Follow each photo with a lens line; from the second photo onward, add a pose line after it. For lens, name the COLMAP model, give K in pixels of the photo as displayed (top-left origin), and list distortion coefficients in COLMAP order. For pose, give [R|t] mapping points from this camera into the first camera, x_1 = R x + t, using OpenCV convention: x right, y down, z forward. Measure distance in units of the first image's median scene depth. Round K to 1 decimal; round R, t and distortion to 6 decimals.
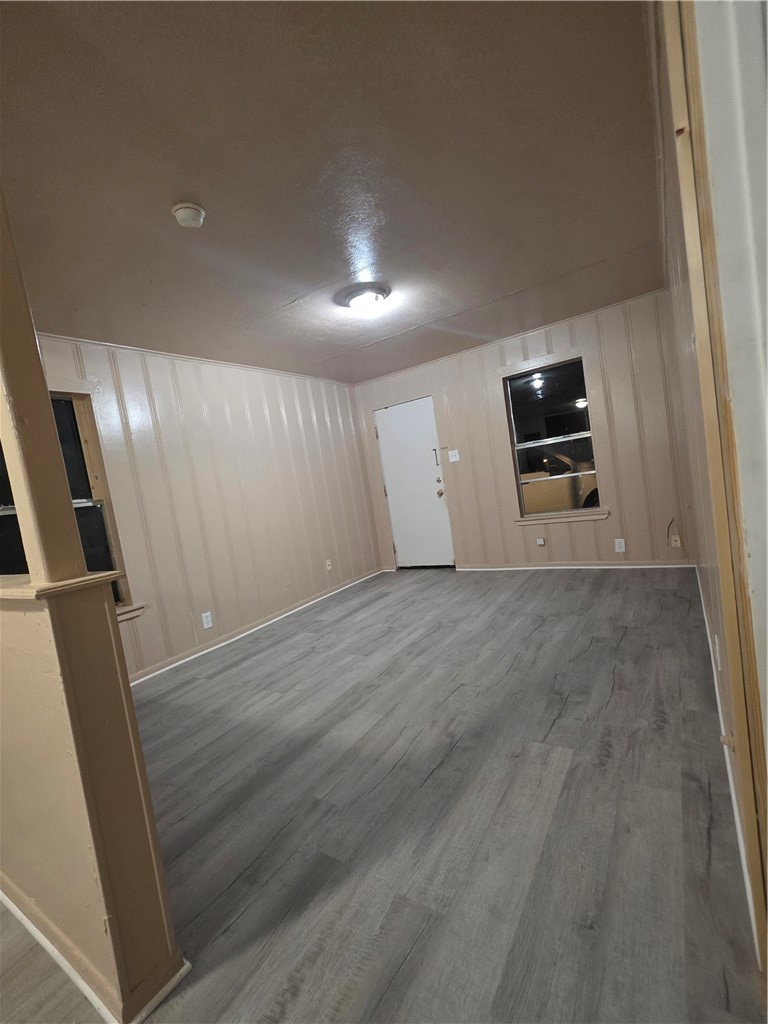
lens RADIAL K [[449.6, 0, 382.6], [0, 449.6, 521.8], [0, 0, 1]] dist [0.000659, -0.000137]
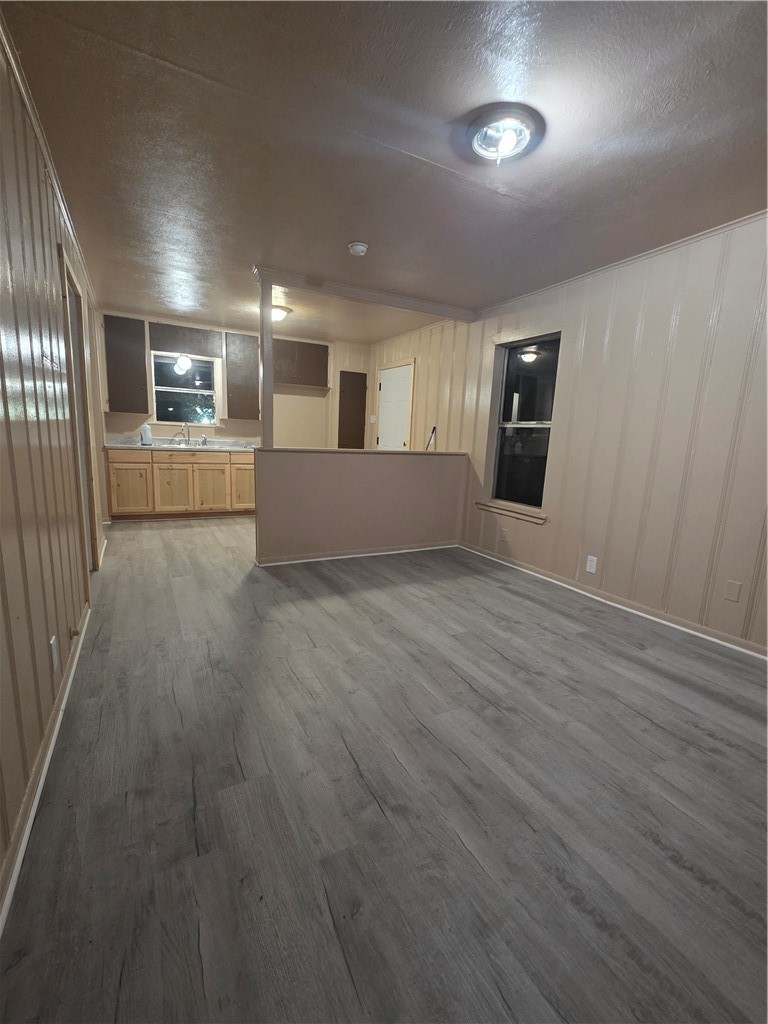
lens RADIAL K [[449.6, 0, 382.6], [0, 449.6, 521.8], [0, 0, 1]] dist [0.000659, -0.000137]
pose [[-0.485106, 0.286382, -0.826231, 0.691405], [-0.040663, 0.936442, 0.348457, -0.210227], [0.873510, 0.202636, -0.442628, 1.226315]]
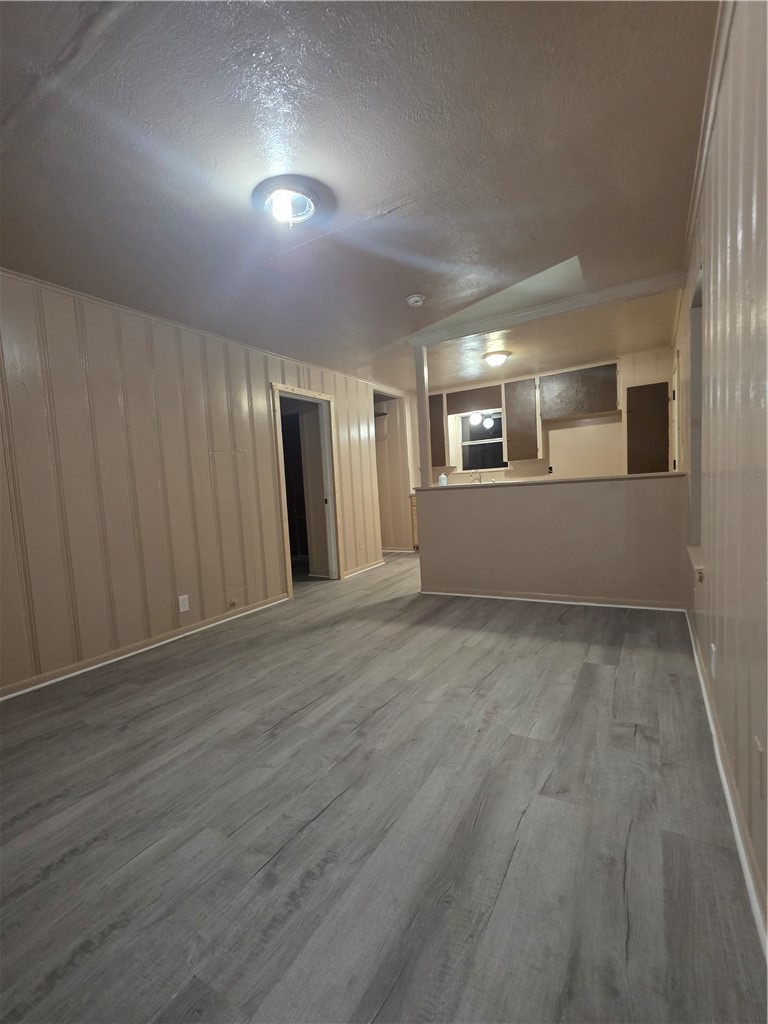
lens RADIAL K [[449.6, 0, 382.6], [0, 449.6, 521.8], [0, 0, 1]] dist [0.000659, -0.000137]
pose [[-0.977380, 0.210346, -0.021958, -0.058912], [0.204094, 0.965324, 0.162772, -0.107662], [0.055435, 0.154609, -0.986419, 1.752638]]
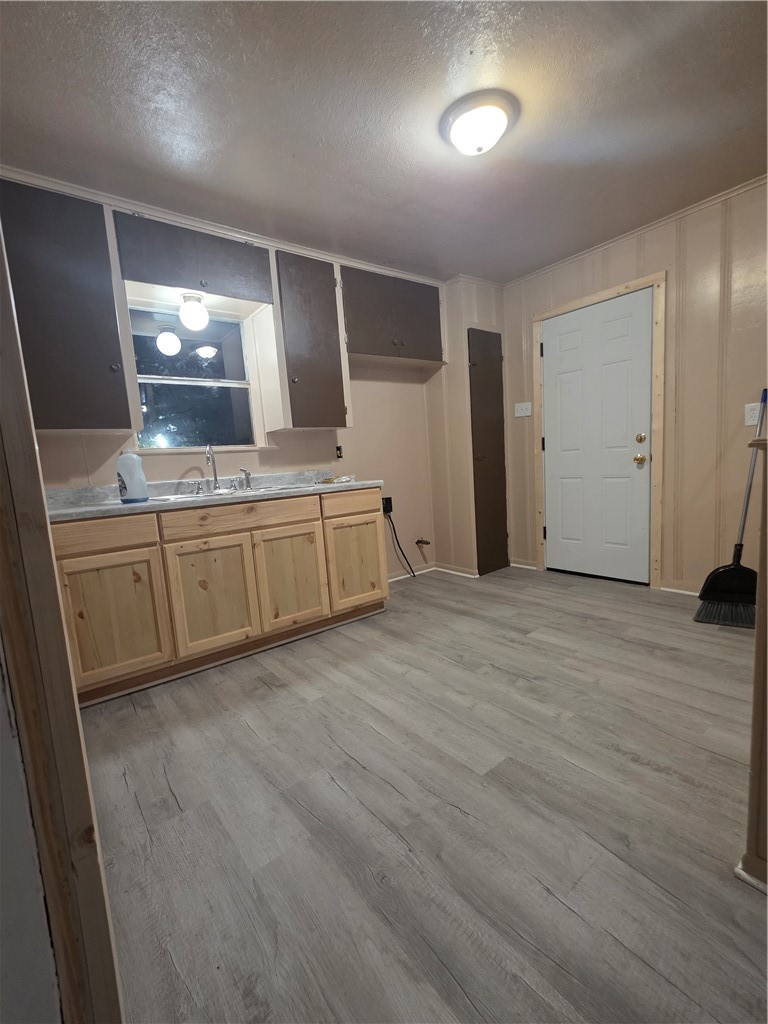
lens RADIAL K [[449.6, 0, 382.6], [0, 449.6, 521.8], [0, 0, 1]] dist [0.000659, -0.000137]
pose [[-0.307941, 0.290958, -0.905823, 0.136258], [0.041517, 0.955292, 0.292734, -0.001552], [0.950499, 0.052537, -0.306253, 0.161543]]
